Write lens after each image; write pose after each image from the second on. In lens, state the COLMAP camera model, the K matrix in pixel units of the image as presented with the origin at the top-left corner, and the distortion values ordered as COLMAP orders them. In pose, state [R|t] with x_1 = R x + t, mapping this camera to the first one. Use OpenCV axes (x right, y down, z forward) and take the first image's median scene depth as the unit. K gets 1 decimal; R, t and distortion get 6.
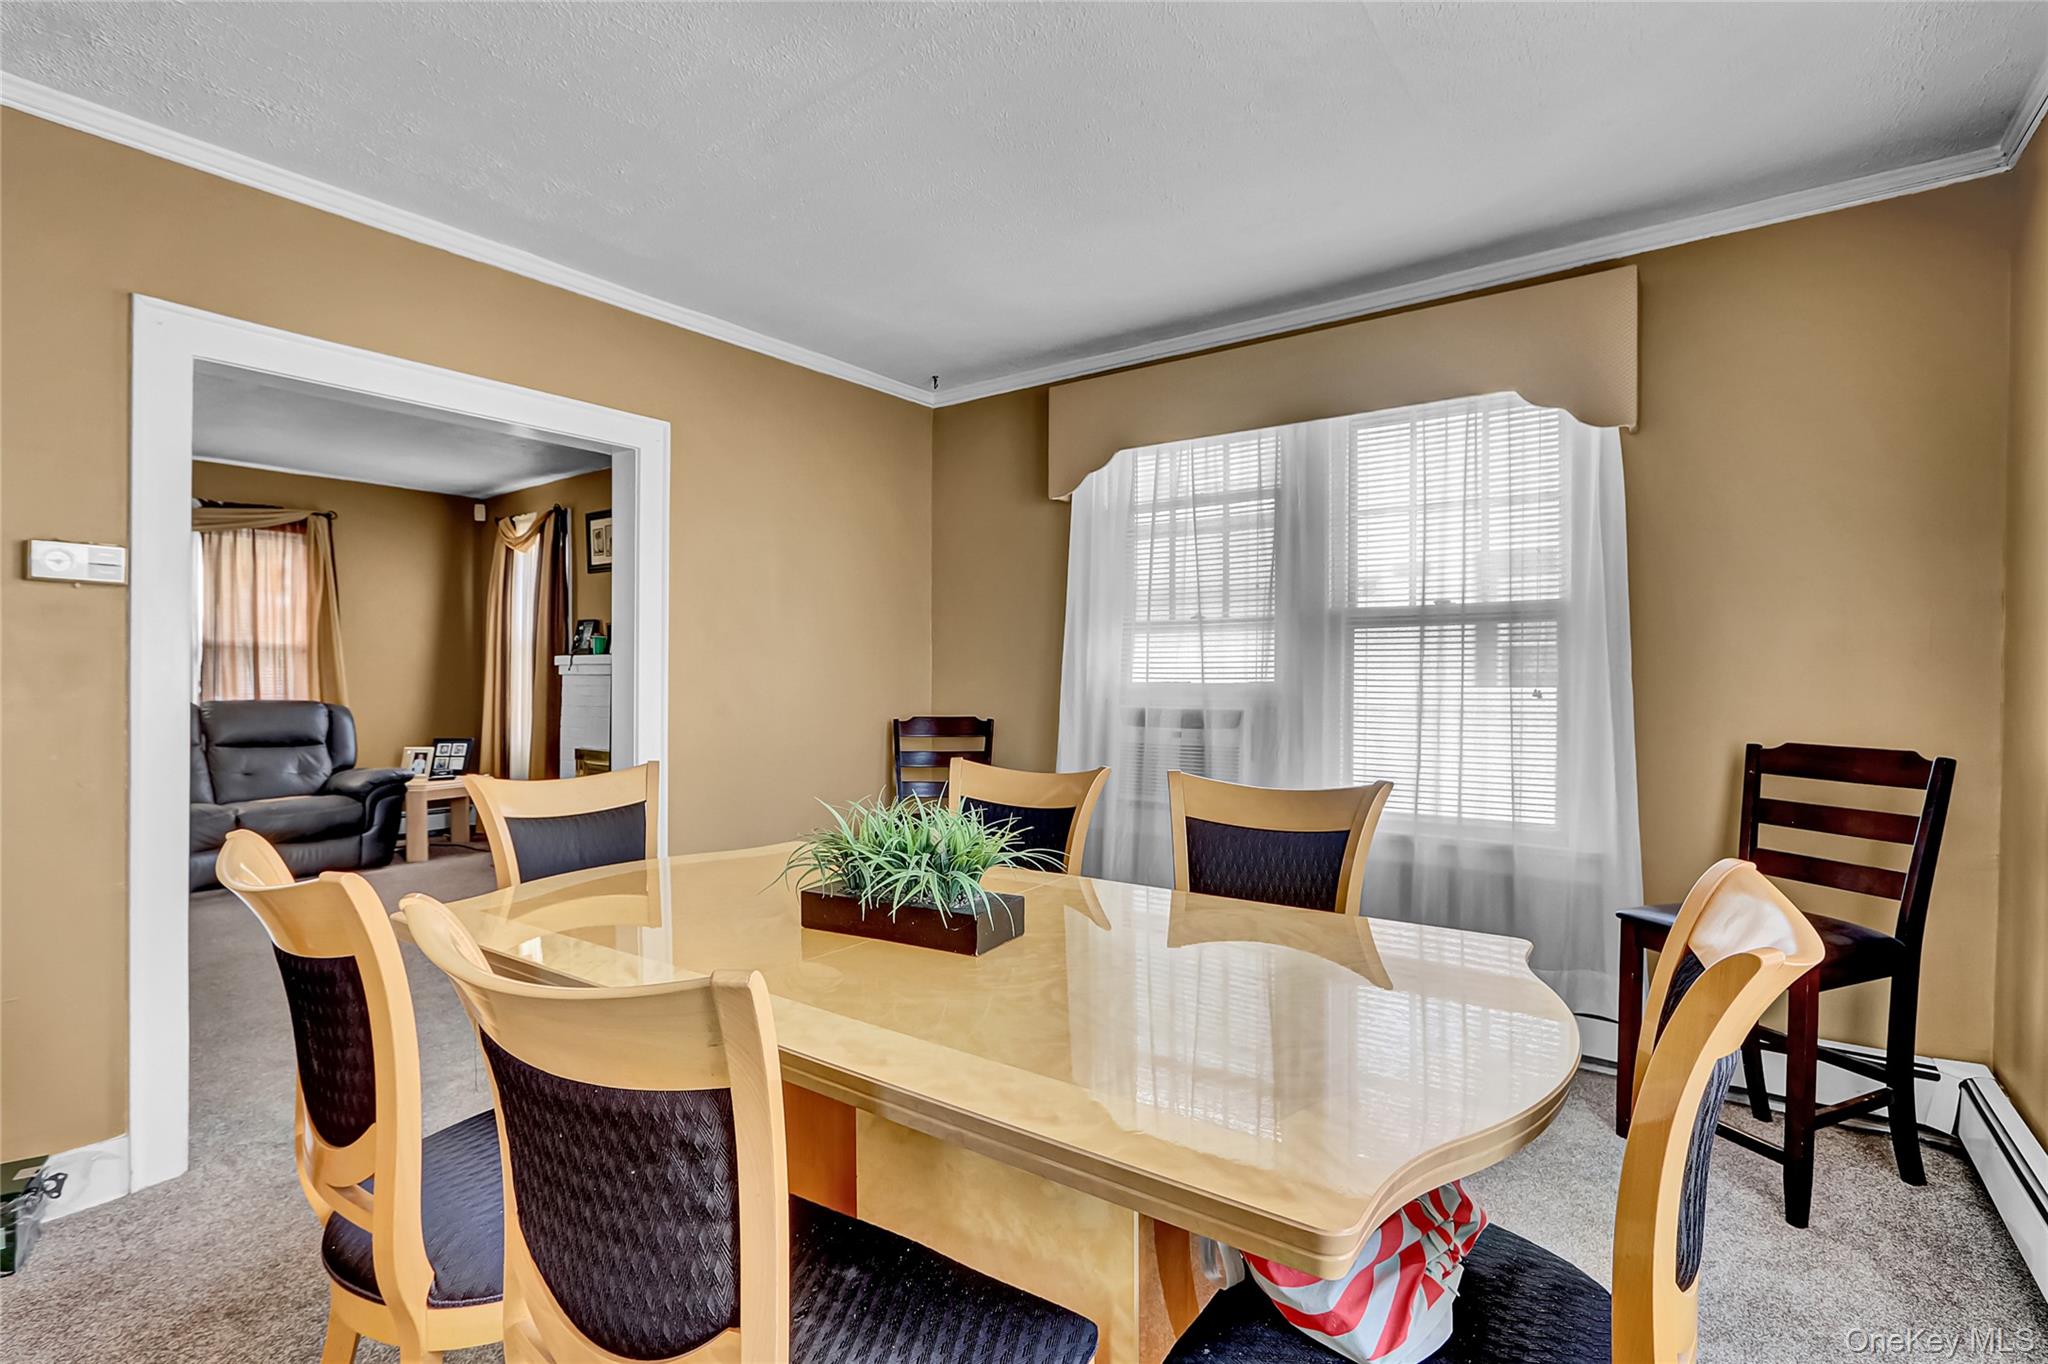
lens RADIAL K [[967.8, 0, 992.6], [0, 967.8, 672.9], [0, 0, 1]] dist [0.002704, 0.000395]
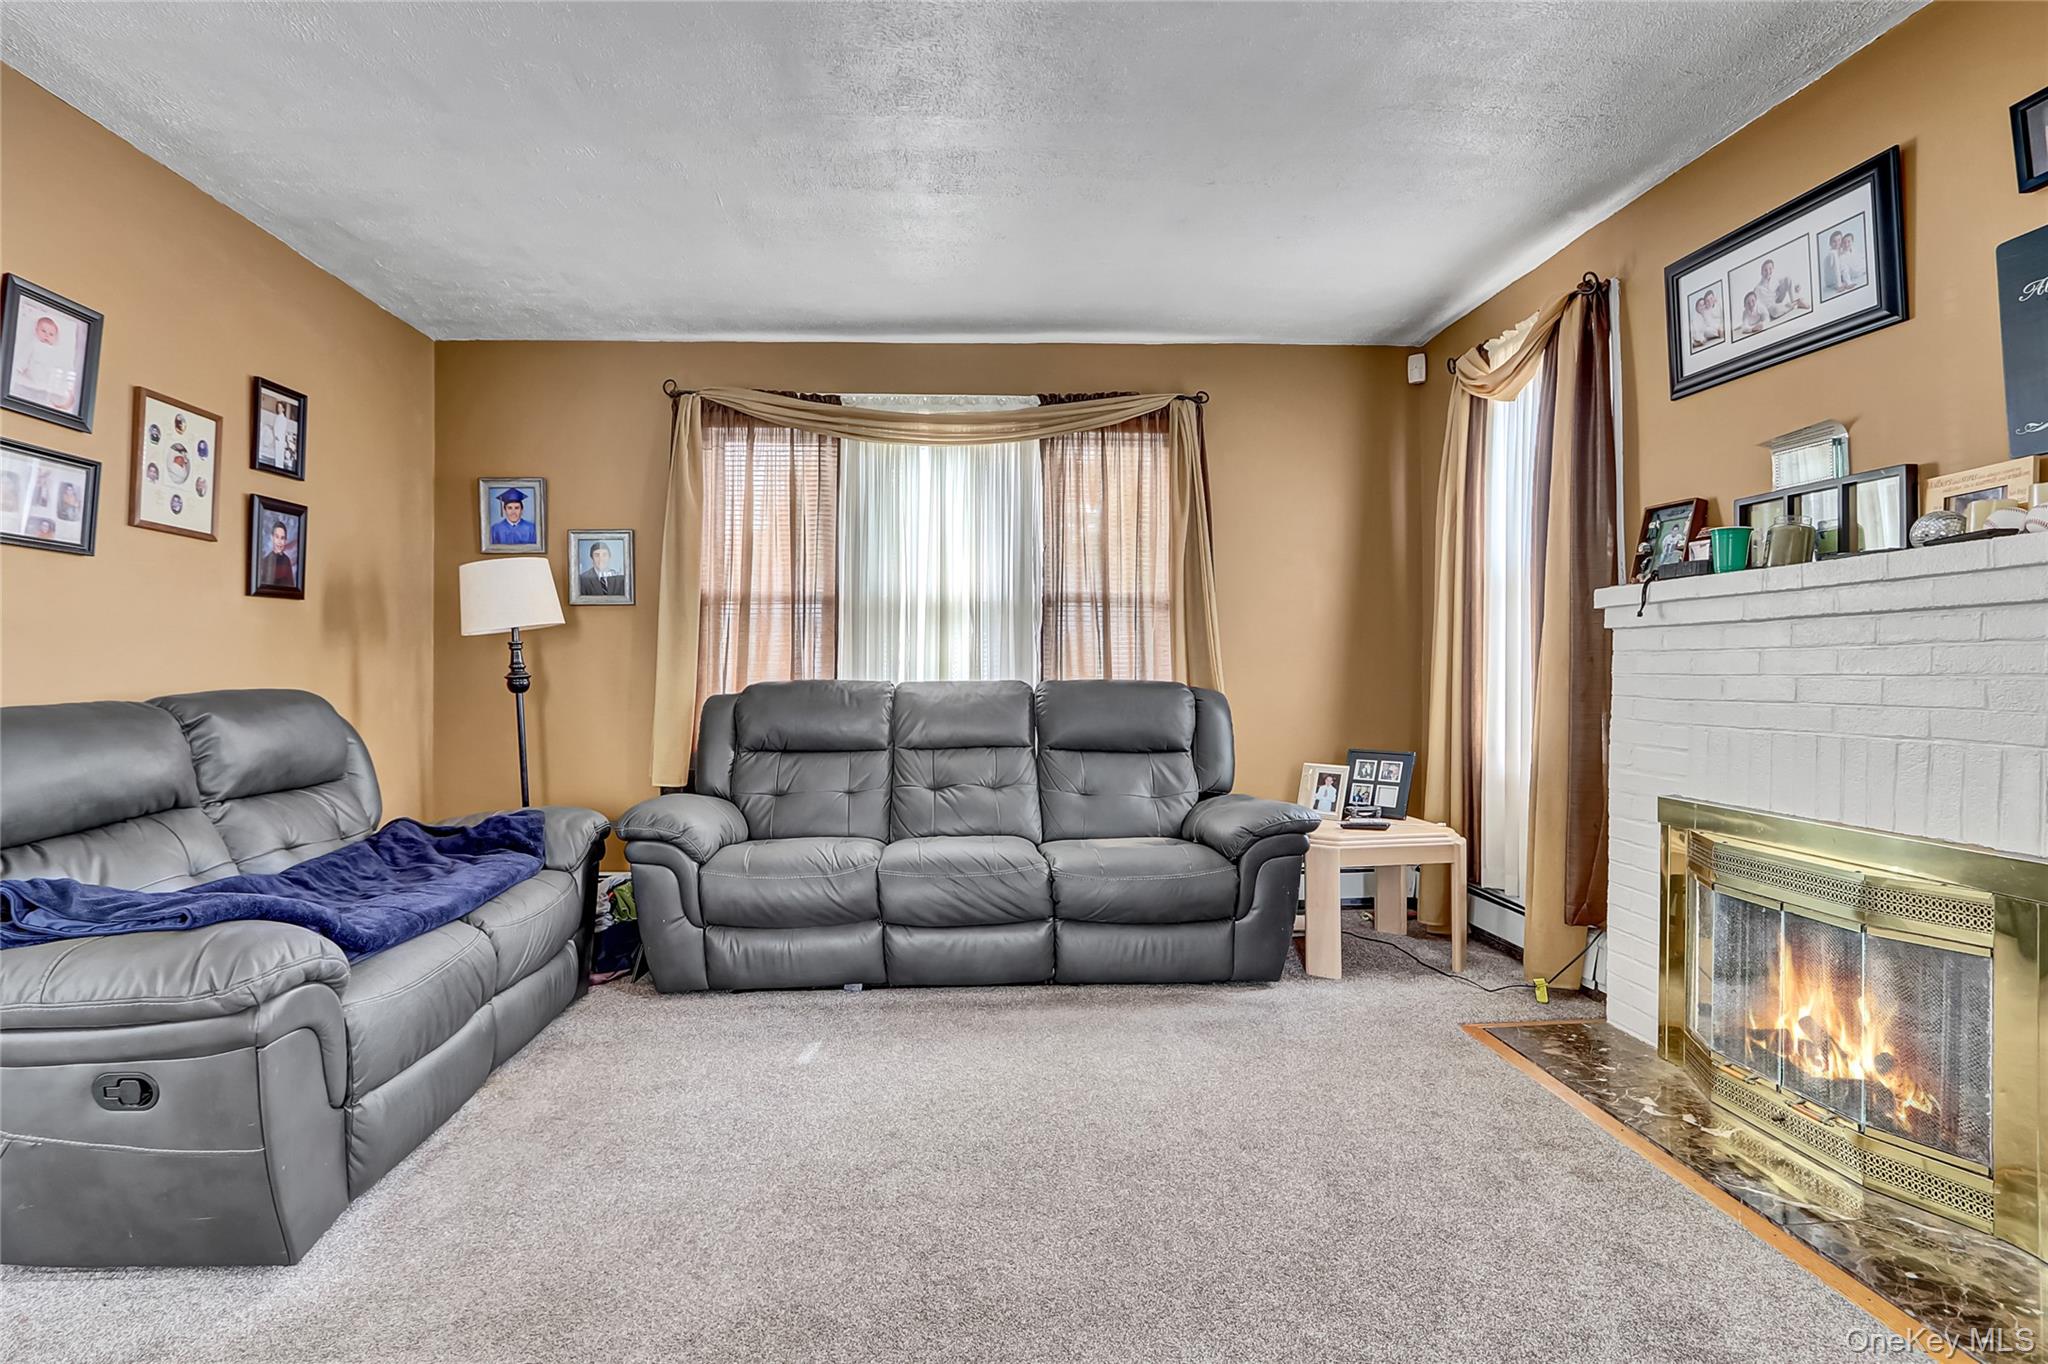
lens RADIAL K [[967.8, 0, 992.6], [0, 967.8, 672.9], [0, 0, 1]] dist [0.002704, 0.000395]
pose [[0.653055, -0.001177, -0.757310, -0.291583], [0.006869, 0.999967, 0.004369, 0.018581], [0.757279, -0.008055, 0.653041, 0.484129]]
